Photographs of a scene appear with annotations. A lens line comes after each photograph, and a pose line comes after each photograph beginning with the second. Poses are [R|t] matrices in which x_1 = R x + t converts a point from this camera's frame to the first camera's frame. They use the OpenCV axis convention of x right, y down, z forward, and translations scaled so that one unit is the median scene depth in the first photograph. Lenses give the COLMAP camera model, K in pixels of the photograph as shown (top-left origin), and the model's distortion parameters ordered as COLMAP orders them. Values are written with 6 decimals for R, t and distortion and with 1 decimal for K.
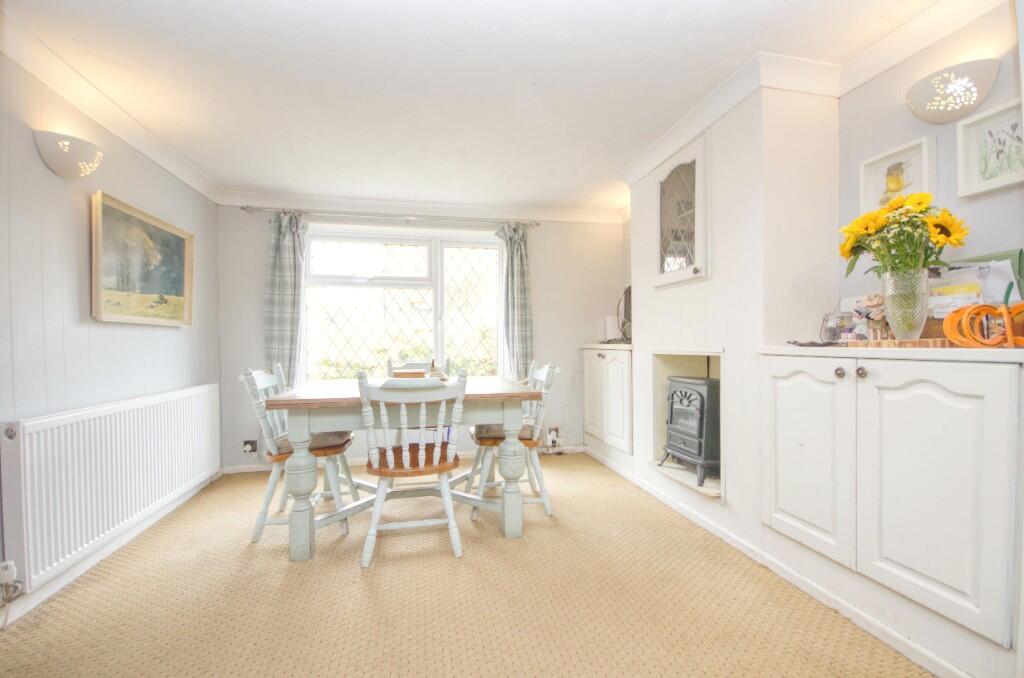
lens RADIAL K [[446.0, 0, 509.8], [0, 446.0, 343.7], [0, 0, 1]] dist [0.004099, 0.000015]
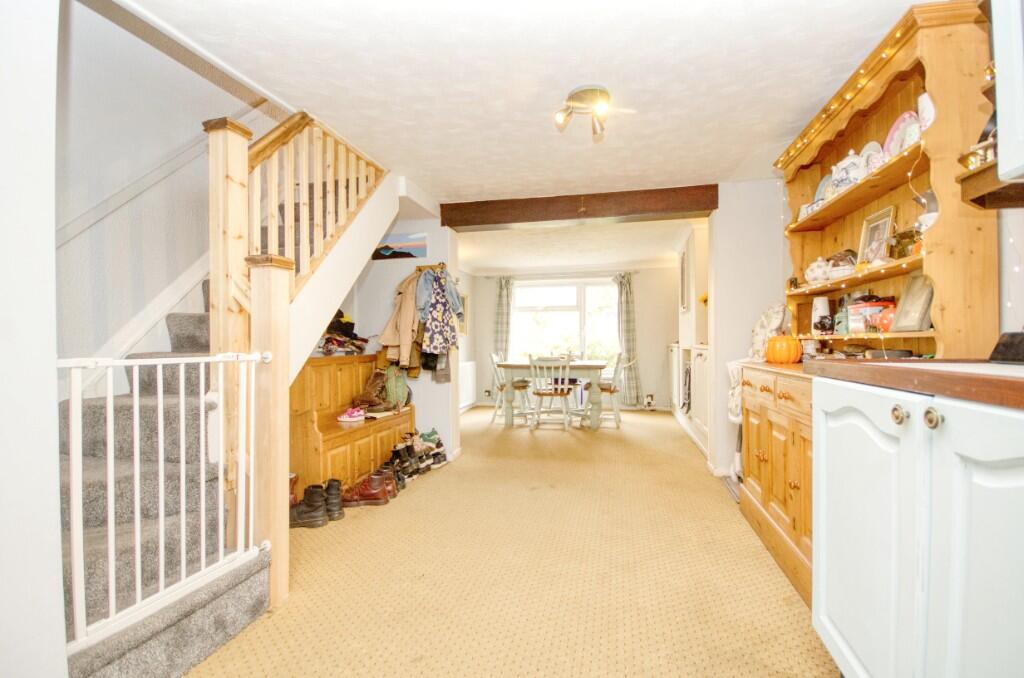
lens RADIAL K [[446.0, 0, 512.7], [0, 446.0, 340.0], [0, 0, 1]] dist [0.004099, 0.000015]
pose [[0.904963, 0.000648, -0.425490, 0.392570], [-0.003050, 0.999983, -0.004965, -0.003938], [0.425480, 0.005791, 0.904949, -0.806396]]
